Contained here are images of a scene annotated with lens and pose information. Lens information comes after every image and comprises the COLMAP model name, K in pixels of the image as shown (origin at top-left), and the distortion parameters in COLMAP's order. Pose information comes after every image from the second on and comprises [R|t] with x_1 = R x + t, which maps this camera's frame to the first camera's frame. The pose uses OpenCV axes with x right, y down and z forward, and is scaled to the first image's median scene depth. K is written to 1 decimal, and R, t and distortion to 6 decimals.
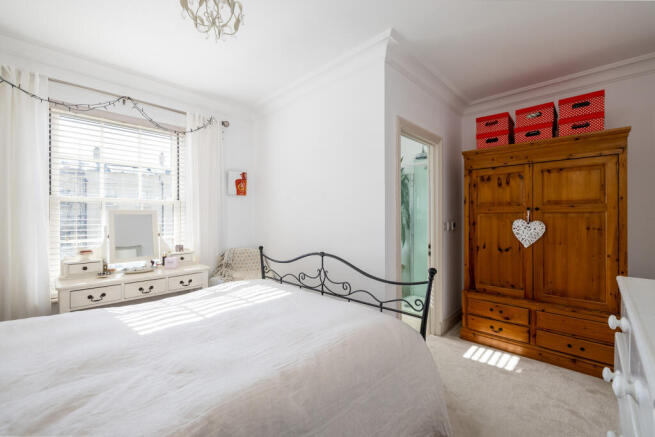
lens RADIAL K [[273.3, 0, 326.7], [0, 273.3, 218.4], [0, 0, 1]] dist [-0.000232, -0.000571]
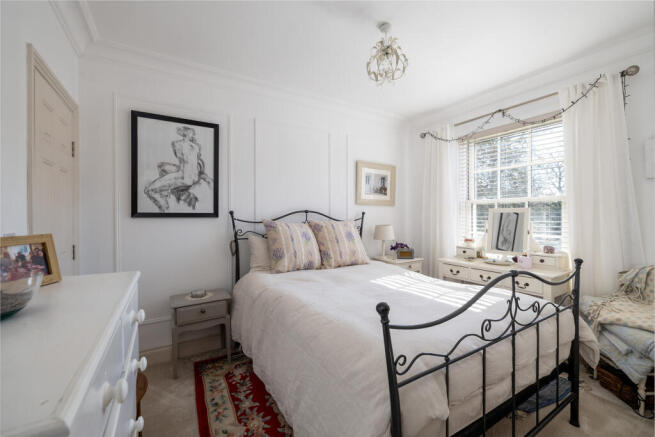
lens RADIAL K [[273.3, 0, 327.6], [0, 273.3, 217.4], [0, 0, 1]] dist [-0.000232, -0.000571]
pose [[-0.241263, 0.007632, -0.970430, 0.578436], [-0.000823, 0.999967, 0.008069, -0.002826], [0.970459, 0.002745, -0.241249, 0.601561]]
